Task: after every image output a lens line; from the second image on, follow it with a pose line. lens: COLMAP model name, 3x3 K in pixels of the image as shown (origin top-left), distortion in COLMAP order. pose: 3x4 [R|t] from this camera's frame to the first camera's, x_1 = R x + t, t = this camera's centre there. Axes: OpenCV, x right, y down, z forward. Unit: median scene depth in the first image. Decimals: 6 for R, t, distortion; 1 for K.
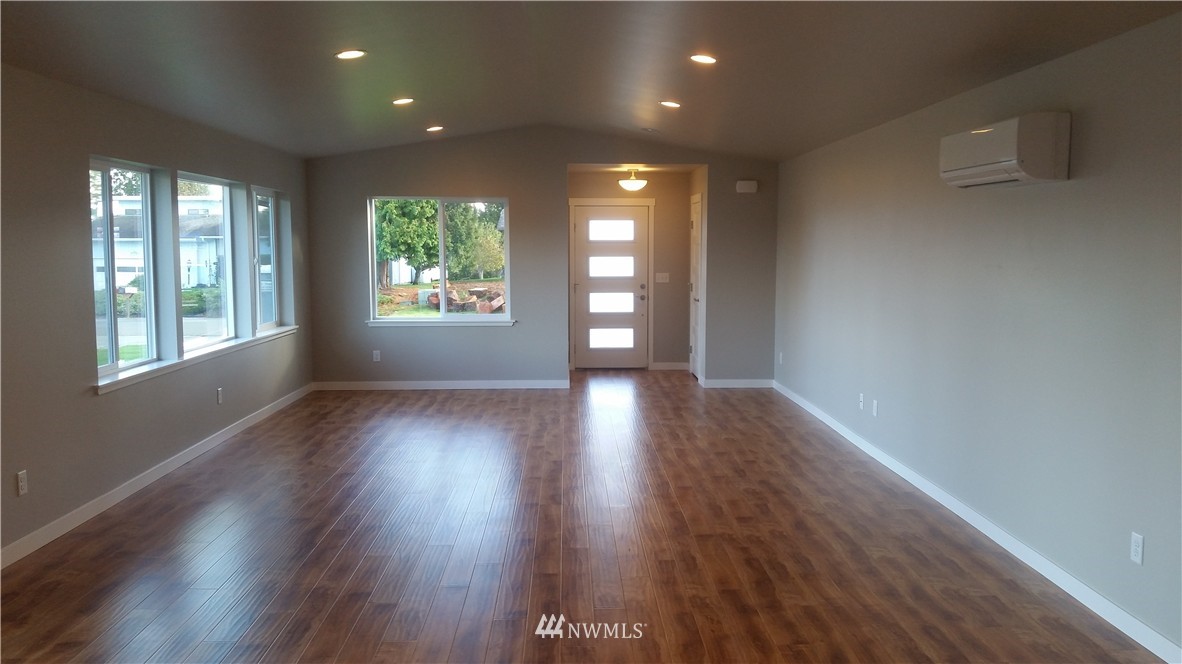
lens RADIAL K [[963.5, 0, 591.0], [0, 963.5, 332.0], [0, 0, 1]] dist [0.121598, -0.245996]
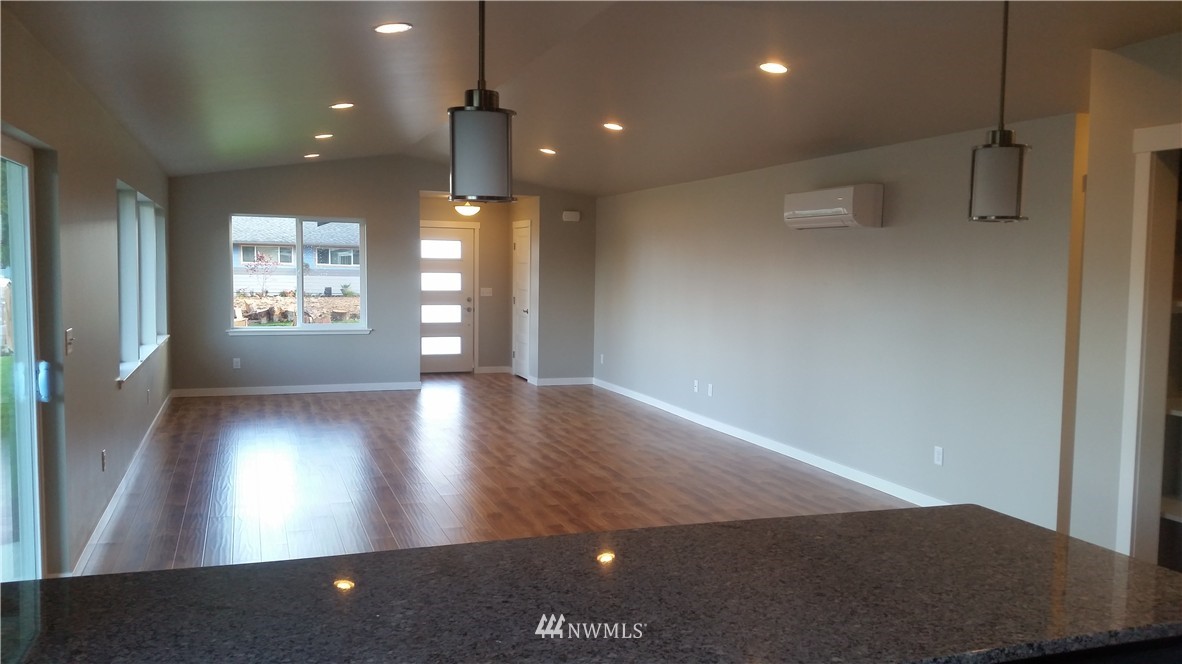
lens RADIAL K [[963.5, 0, 591.0], [0, 963.5, 332.0], [0, 0, 1]] dist [0.121598, -0.245996]
pose [[0.952427, -0.006042, 0.304708, -0.171262], [0.011696, 0.999792, -0.016734, 0.012487], [-0.304543, 0.019502, 0.952299, -0.132823]]
